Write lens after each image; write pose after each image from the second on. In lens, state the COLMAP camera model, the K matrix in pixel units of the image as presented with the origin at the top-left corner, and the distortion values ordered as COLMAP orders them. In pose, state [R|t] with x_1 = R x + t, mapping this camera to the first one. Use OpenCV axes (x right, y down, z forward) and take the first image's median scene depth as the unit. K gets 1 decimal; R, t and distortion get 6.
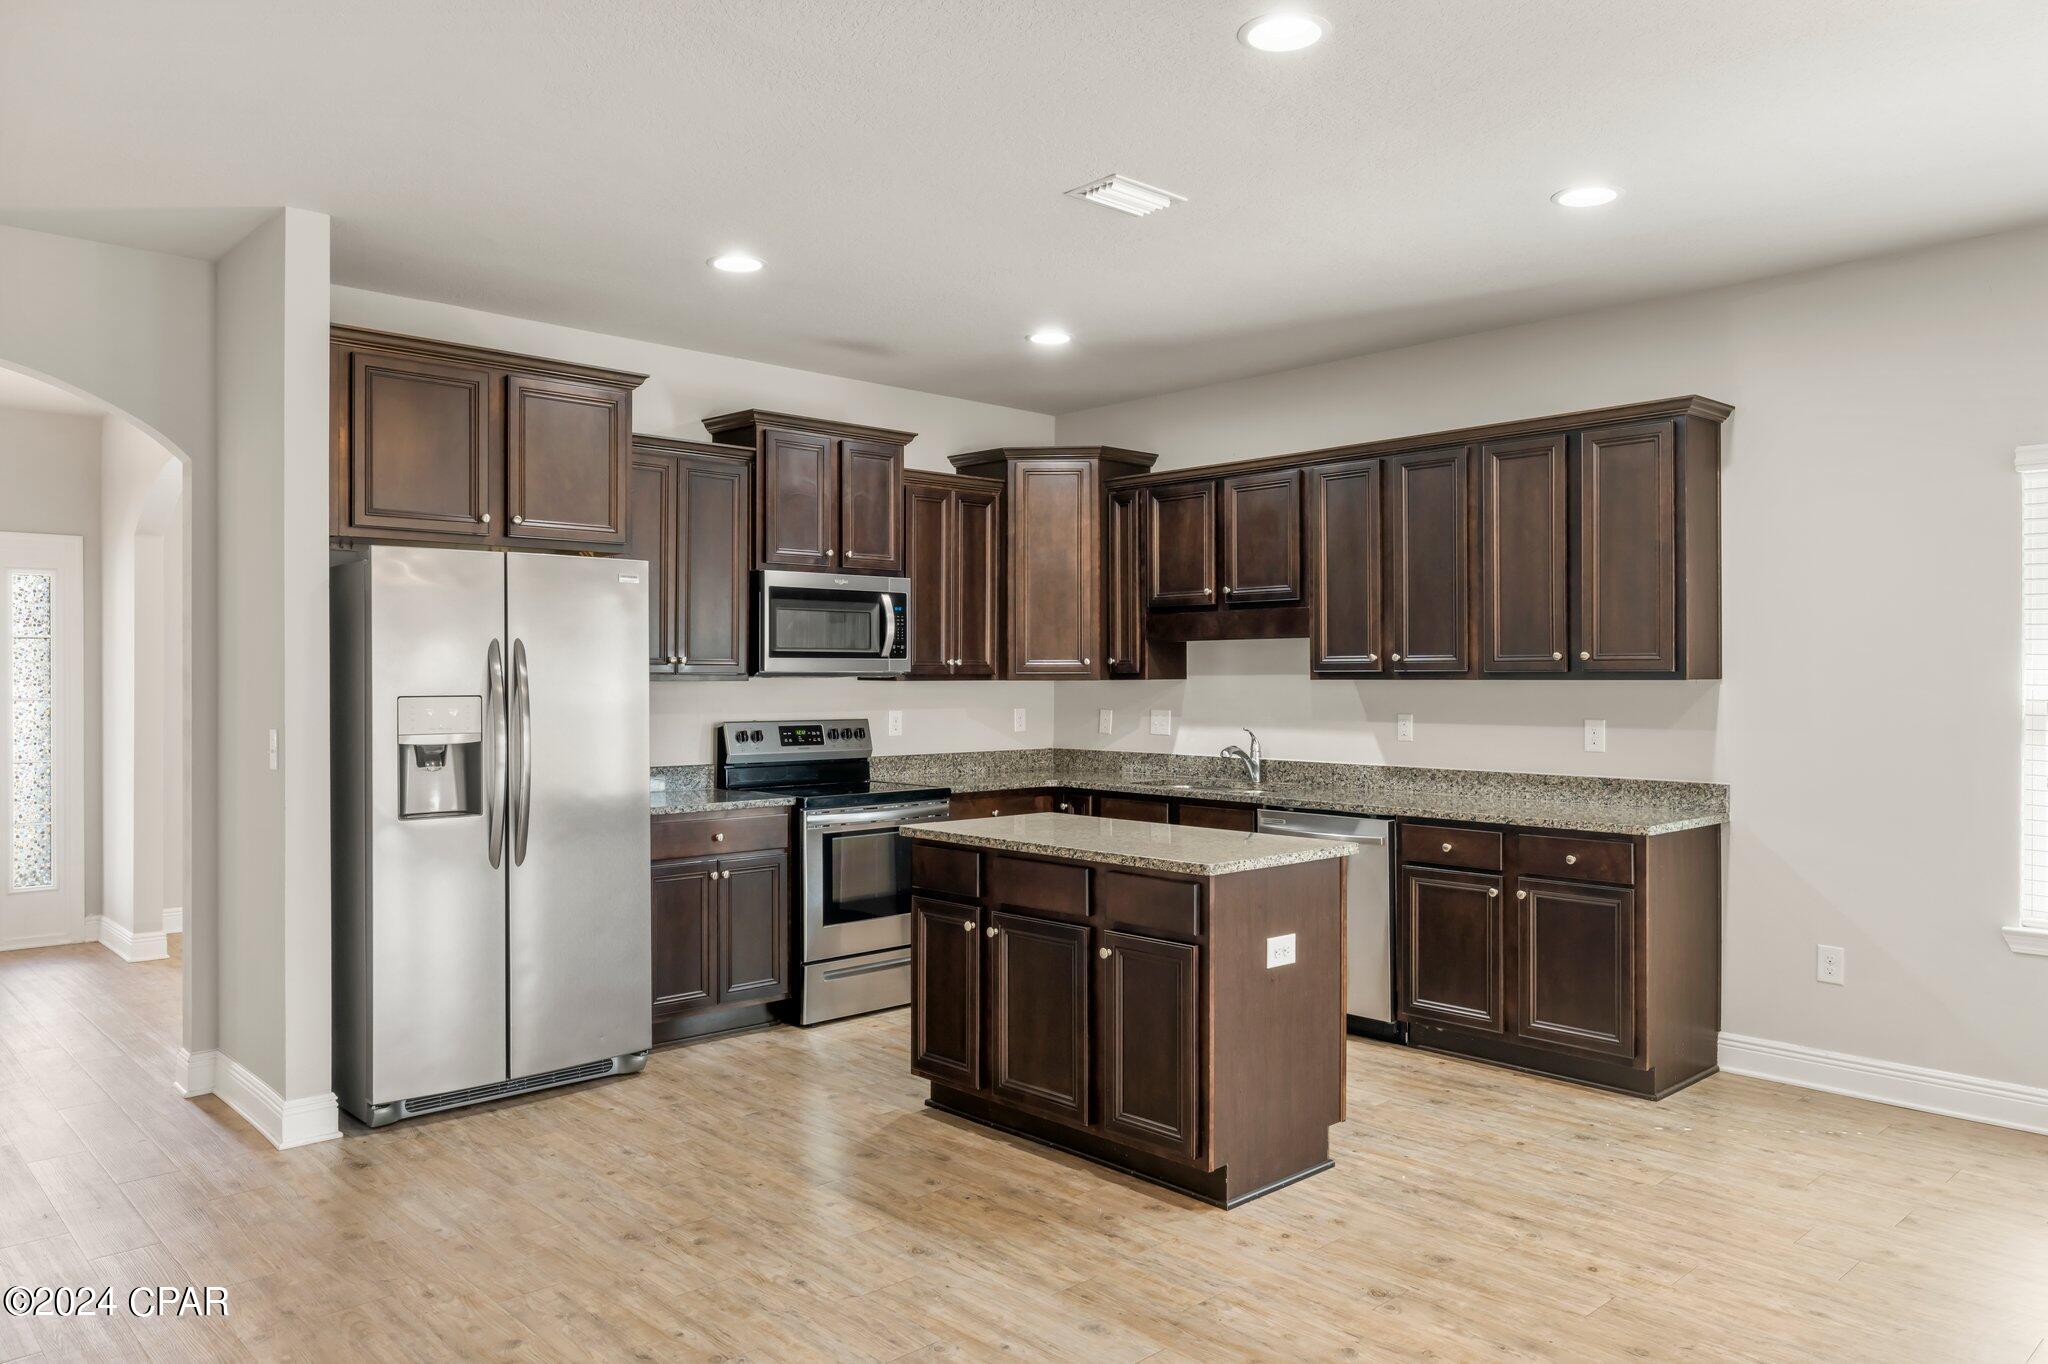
lens RADIAL K [[1393.4, 0, 1022.4], [0, 1393.4, 681.8], [0, 0, 1]] dist [-0.000390, 0.000043]
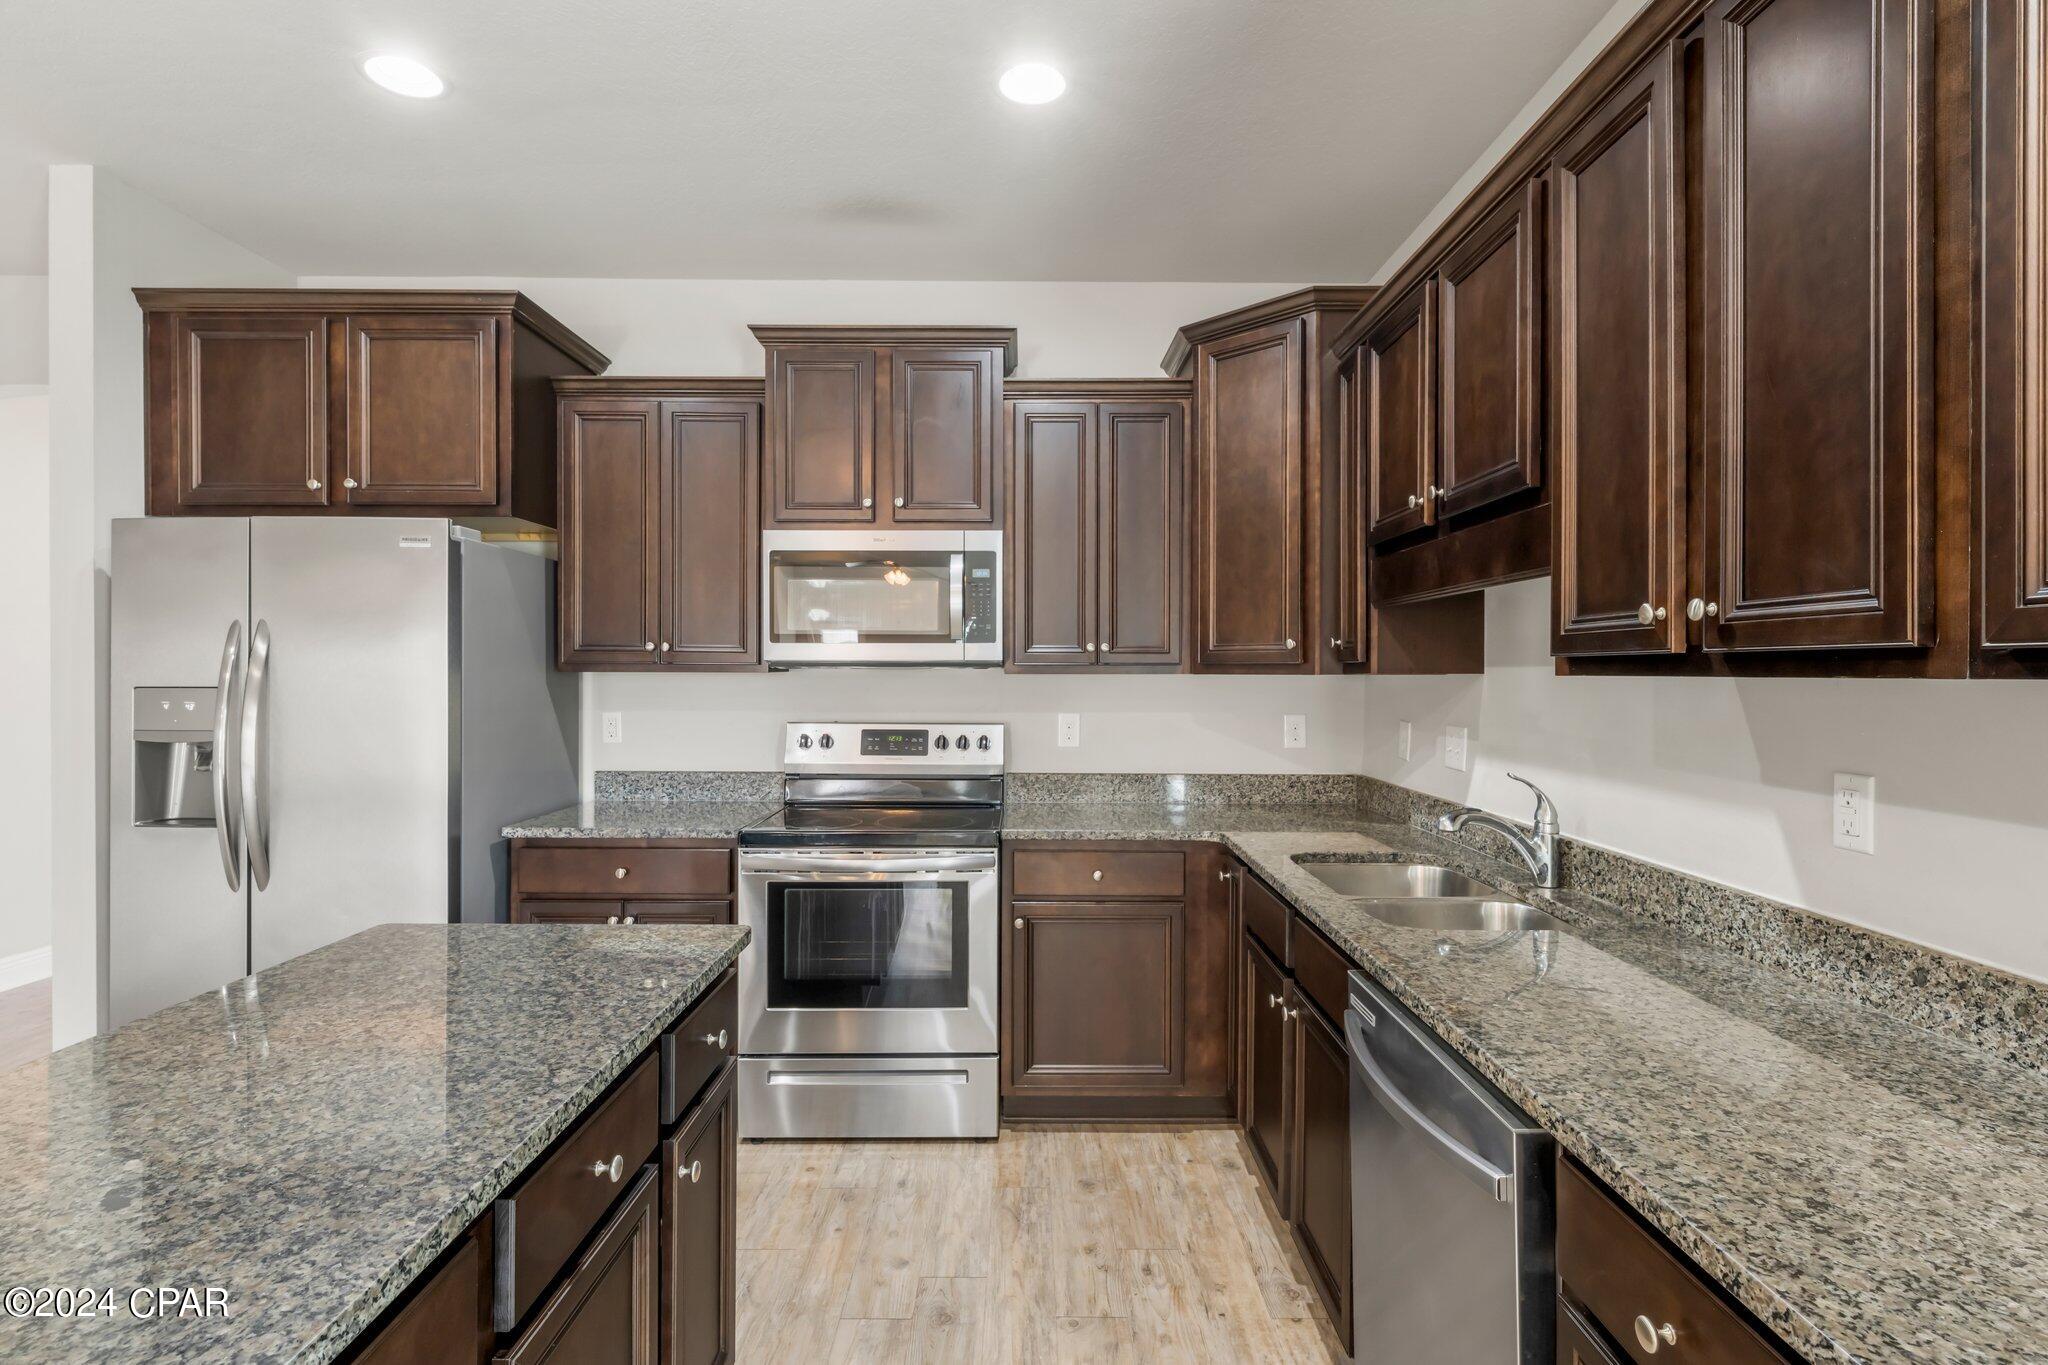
lens RADIAL K [[998.7, 0, 1025.3], [0, 998.7, 678.2], [0, 0, 1]] dist [0.003294, 0.000644]
pose [[0.729035, 0.007879, -0.684431, 0.283580], [-0.005559, 0.999969, 0.005590, -0.001237], [0.684453, -0.000271, 0.729057, 0.644783]]
